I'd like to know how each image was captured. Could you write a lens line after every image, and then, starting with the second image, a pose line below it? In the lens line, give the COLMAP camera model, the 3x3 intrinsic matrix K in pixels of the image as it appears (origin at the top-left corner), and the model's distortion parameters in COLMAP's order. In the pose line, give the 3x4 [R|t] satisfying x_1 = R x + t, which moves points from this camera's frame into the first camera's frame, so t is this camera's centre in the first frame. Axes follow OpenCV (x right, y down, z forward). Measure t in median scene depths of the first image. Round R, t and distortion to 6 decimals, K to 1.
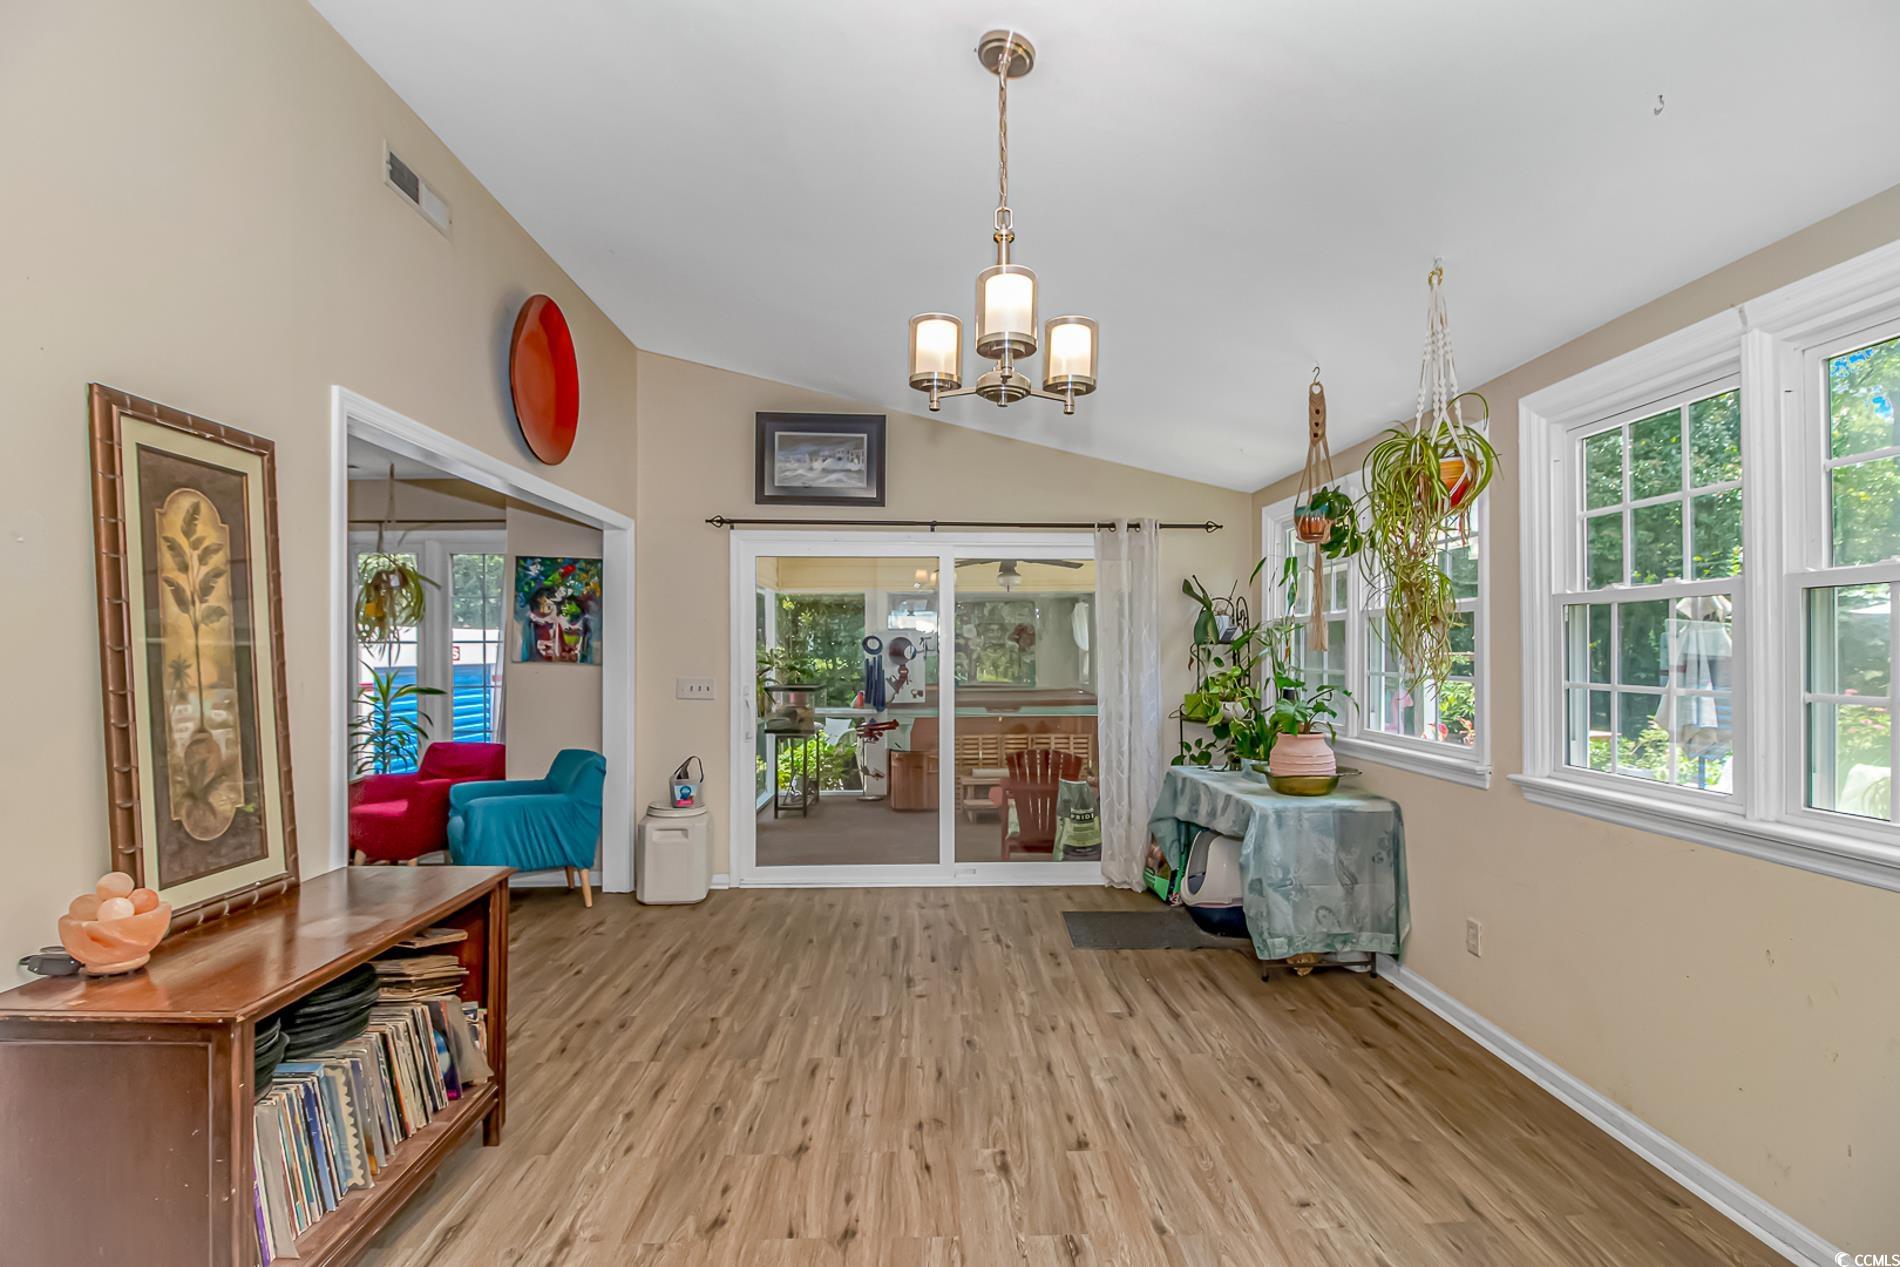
lens RADIAL K [[909.8, 0, 947.2], [0, 909.8, 647.6], [0, 0, 1]] dist [-0.000115, -0.000183]
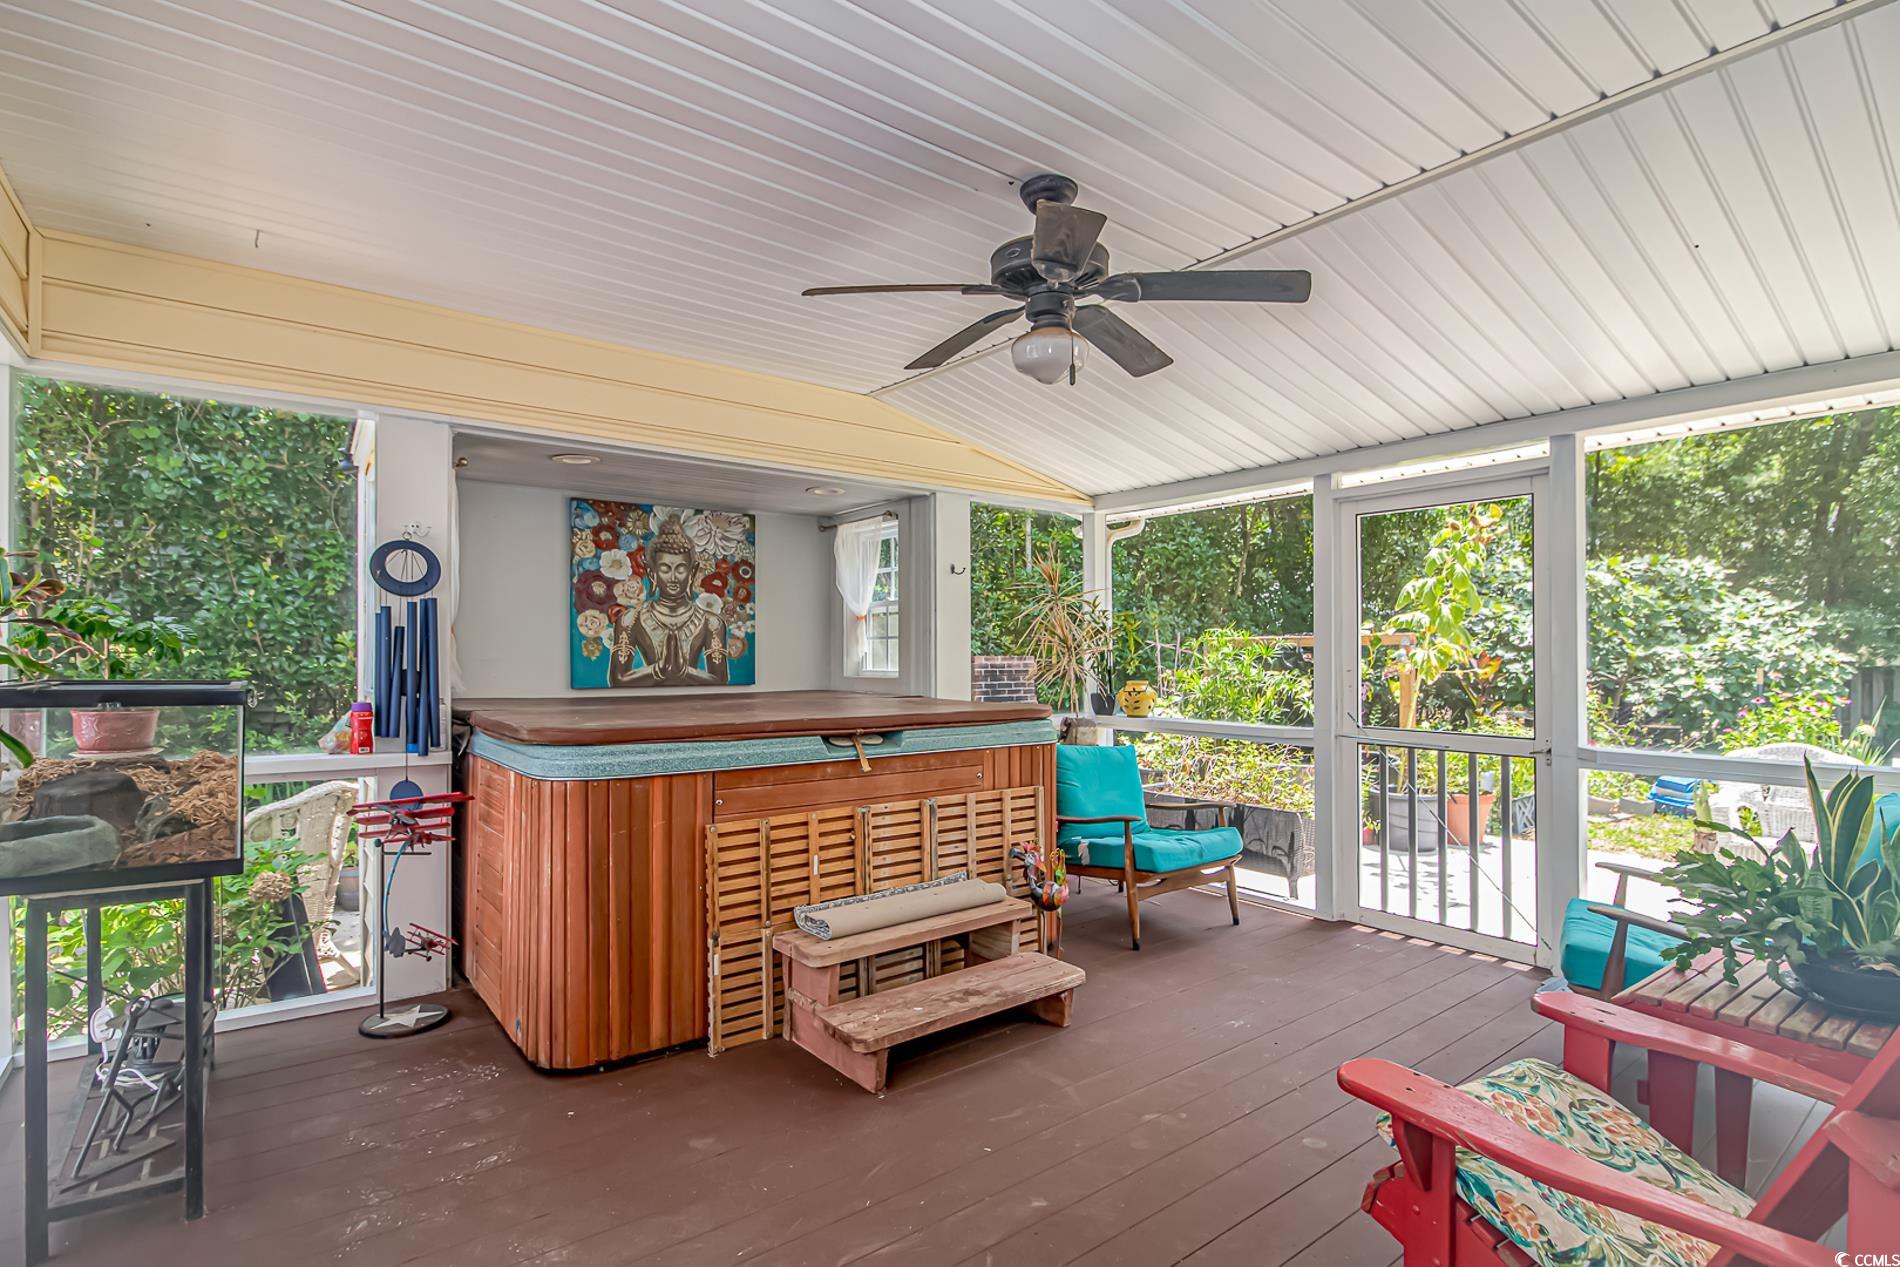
lens RADIAL K [[899.6, 0, 941.4], [0, 899.6, 630.7], [0, 0, 1]] dist [0.001932, 0.000061]
pose [[0.805092, 0.022244, 0.592732, -0.111845], [-0.008123, 0.999616, -0.026480, 0.025574], [-0.593094, 0.016504, 0.804964, 0.545567]]
